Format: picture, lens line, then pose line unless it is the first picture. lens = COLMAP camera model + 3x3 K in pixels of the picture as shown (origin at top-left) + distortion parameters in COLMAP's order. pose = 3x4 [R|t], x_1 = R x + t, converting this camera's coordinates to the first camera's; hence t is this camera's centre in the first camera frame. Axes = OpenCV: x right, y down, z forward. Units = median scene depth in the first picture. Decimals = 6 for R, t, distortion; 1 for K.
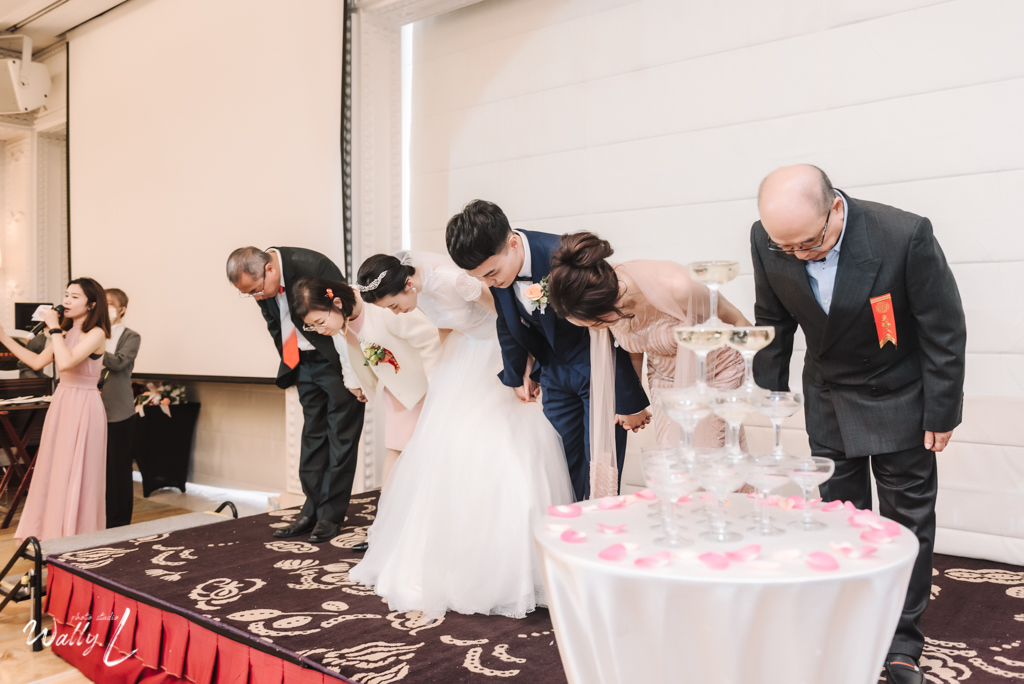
lens RADIAL K [[880.6, 0, 518.0], [0, 880.6, 346.9], [0, 0, 1]] dist [-0.006106, 0.005656]
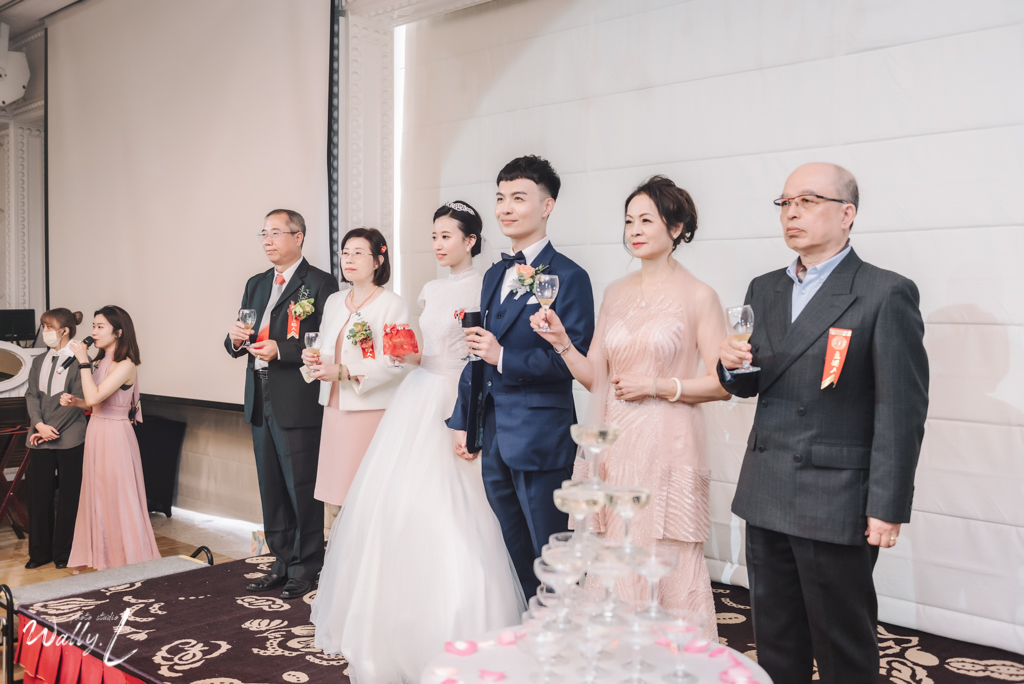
lens RADIAL K [[1049.5, 0, 507.1], [0, 1049.5, 335.2], [0, 0, 1]] dist [0.008233, 0.000000]
pose [[0.996756, 0.013954, -0.079269, 0.100262], [-0.010879, 0.999176, 0.039092, -0.117995], [0.079749, -0.038102, 0.996086, -0.119976]]
